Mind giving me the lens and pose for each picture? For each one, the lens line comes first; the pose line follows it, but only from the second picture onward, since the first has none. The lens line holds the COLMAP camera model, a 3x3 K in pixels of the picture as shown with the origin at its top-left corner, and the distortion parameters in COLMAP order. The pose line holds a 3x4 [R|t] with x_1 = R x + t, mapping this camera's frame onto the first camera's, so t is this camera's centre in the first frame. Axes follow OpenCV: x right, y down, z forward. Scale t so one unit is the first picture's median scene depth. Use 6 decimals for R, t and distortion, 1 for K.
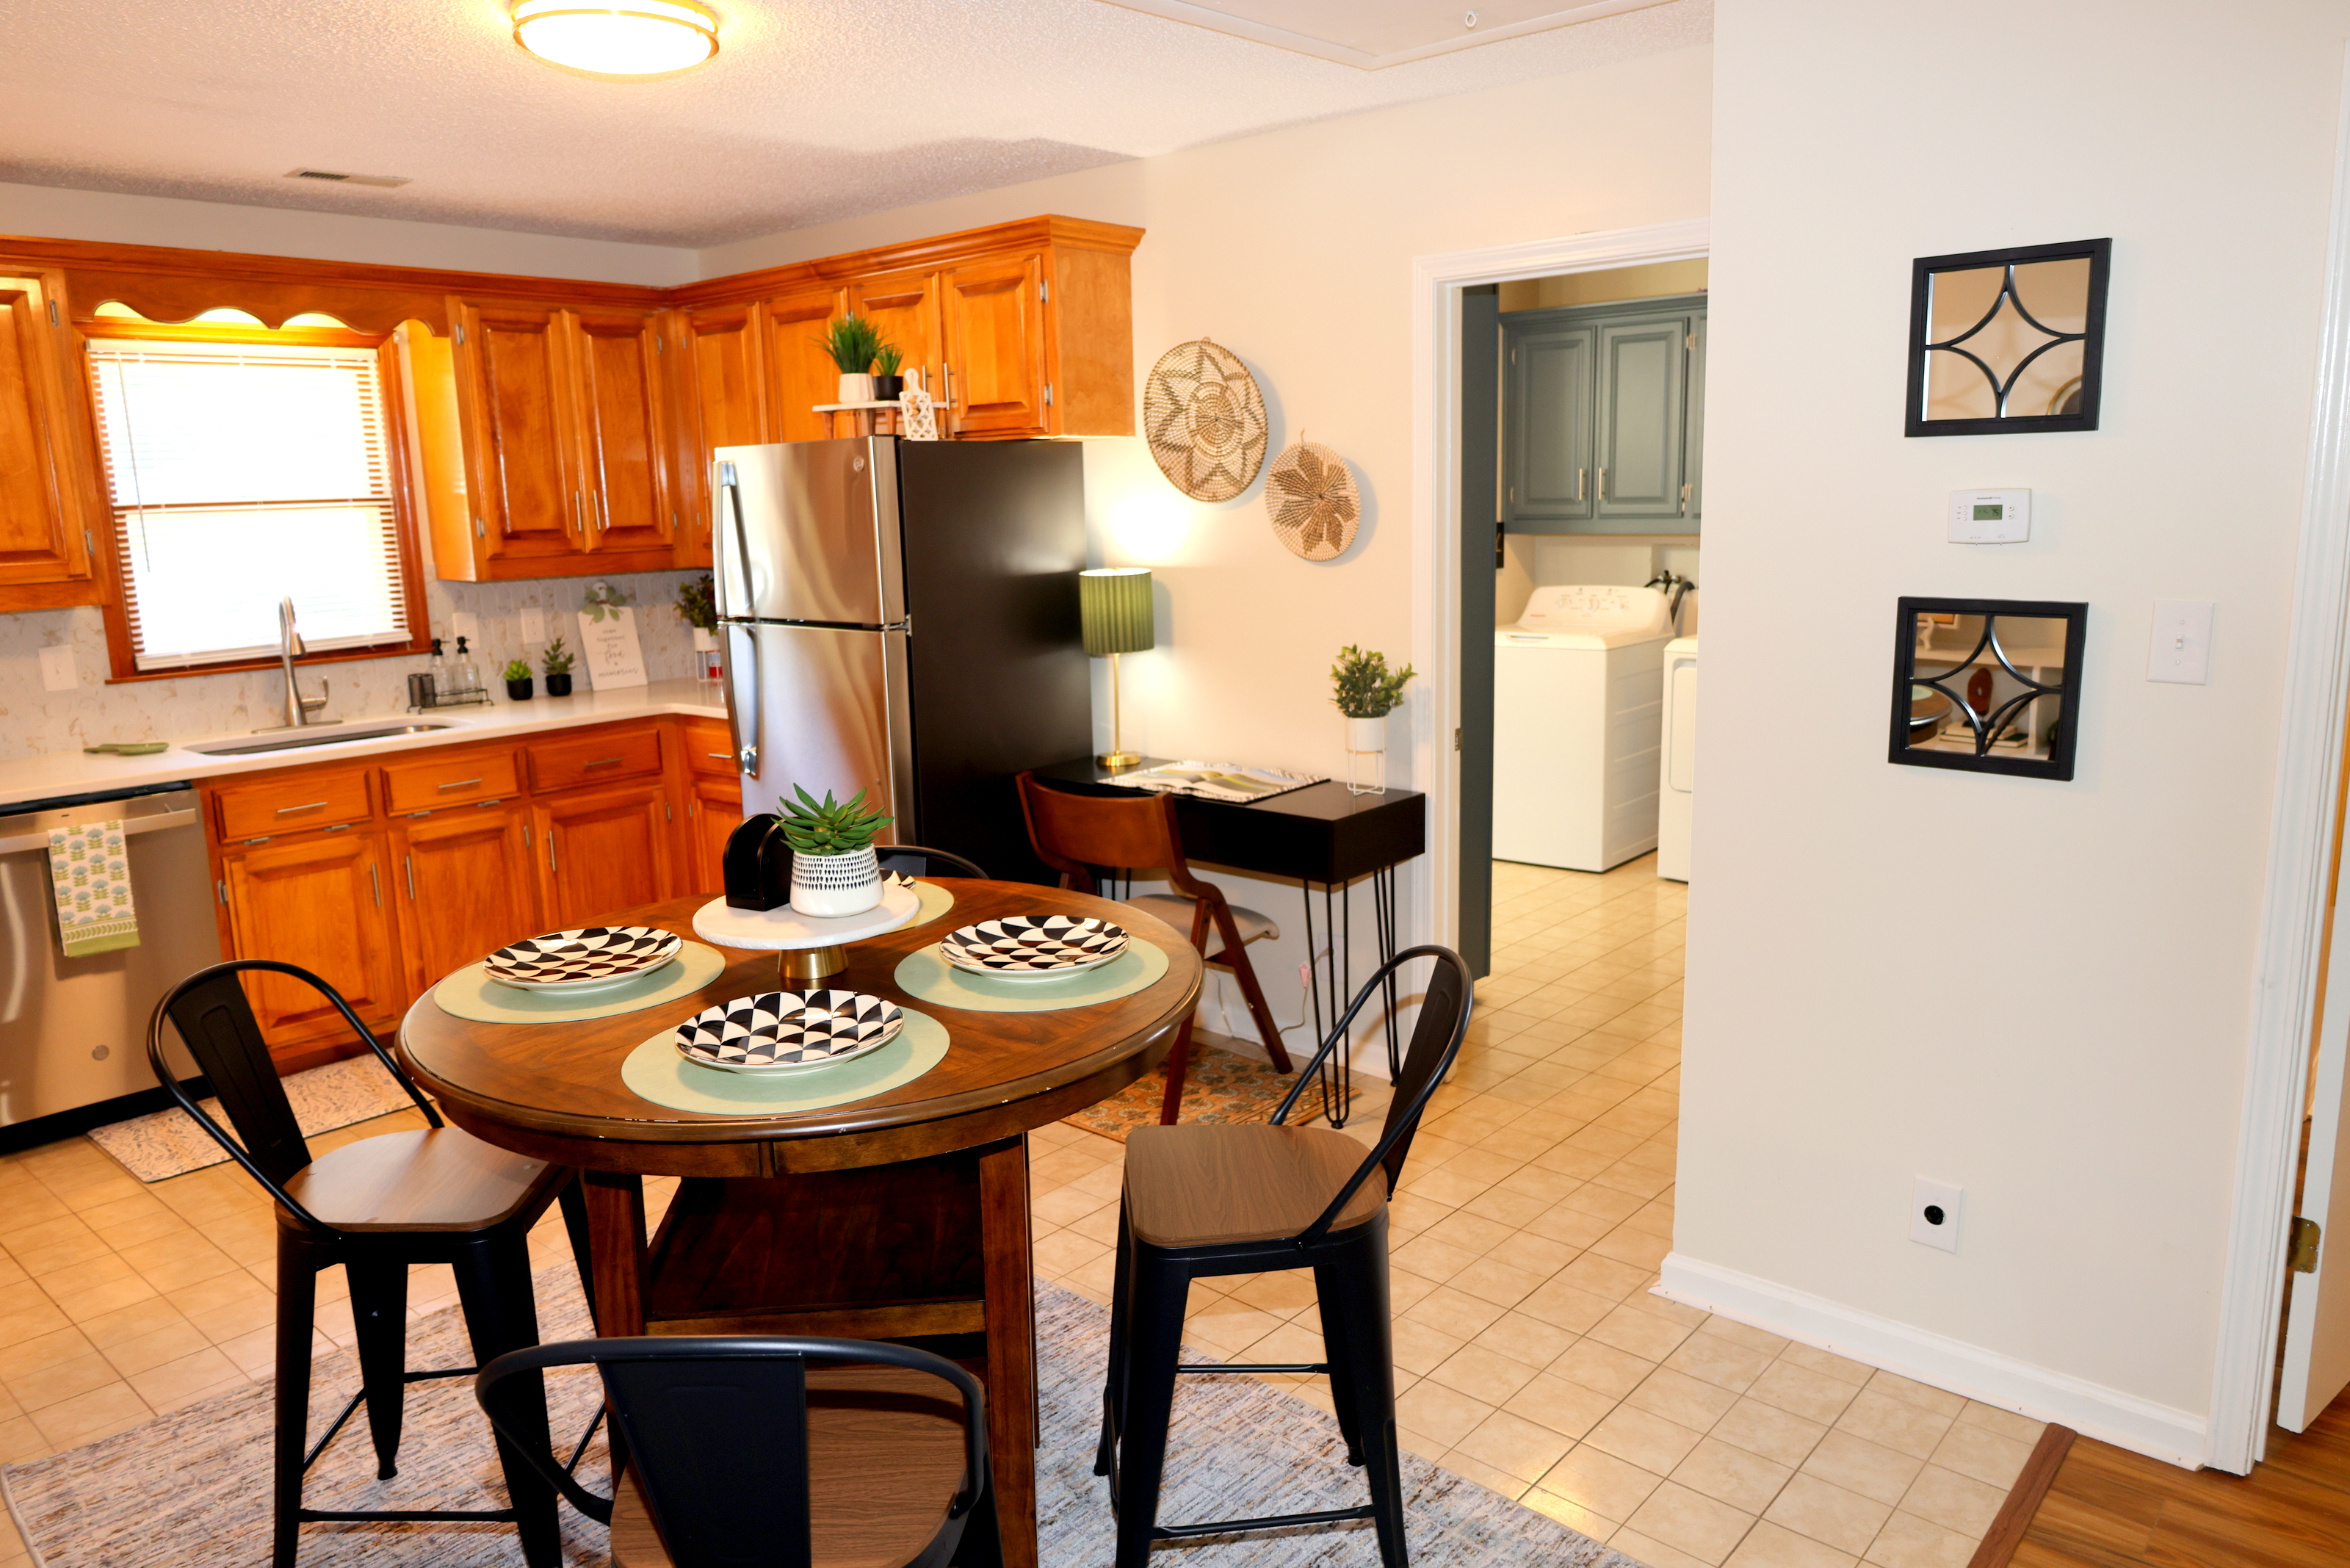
lens RADIAL K [[1594.0, 0, 1176.1], [0, 1594.0, 786.2], [0, 0, 1]] dist [-0.011259, 0.002457]
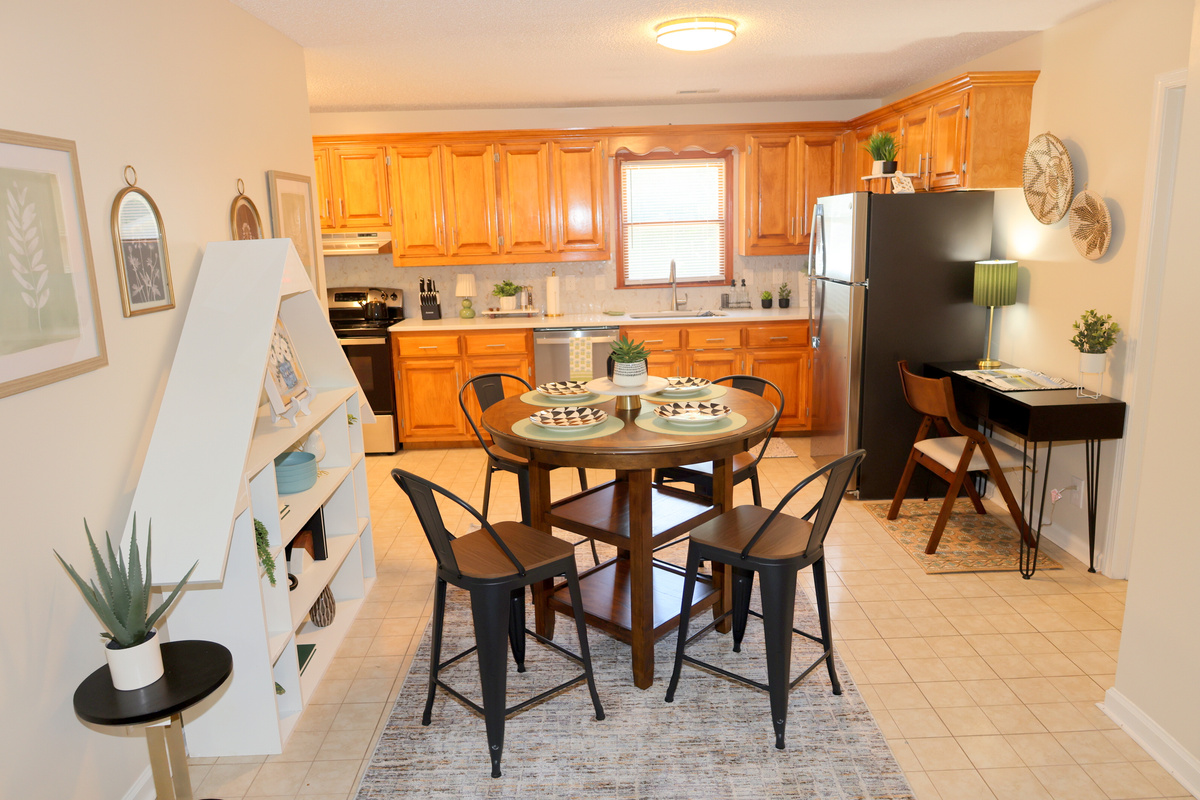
lens RADIAL K [[813.9, 0, 595.9], [0, 813.9, 397.7], [0, 0, 1]] dist [-0.011259, 0.002457]
pose [[0.677254, 0.156746, -0.718859, 0.343869], [-0.125153, 0.987347, 0.097380, -0.012305], [0.725027, 0.024016, 0.688302, 0.016947]]
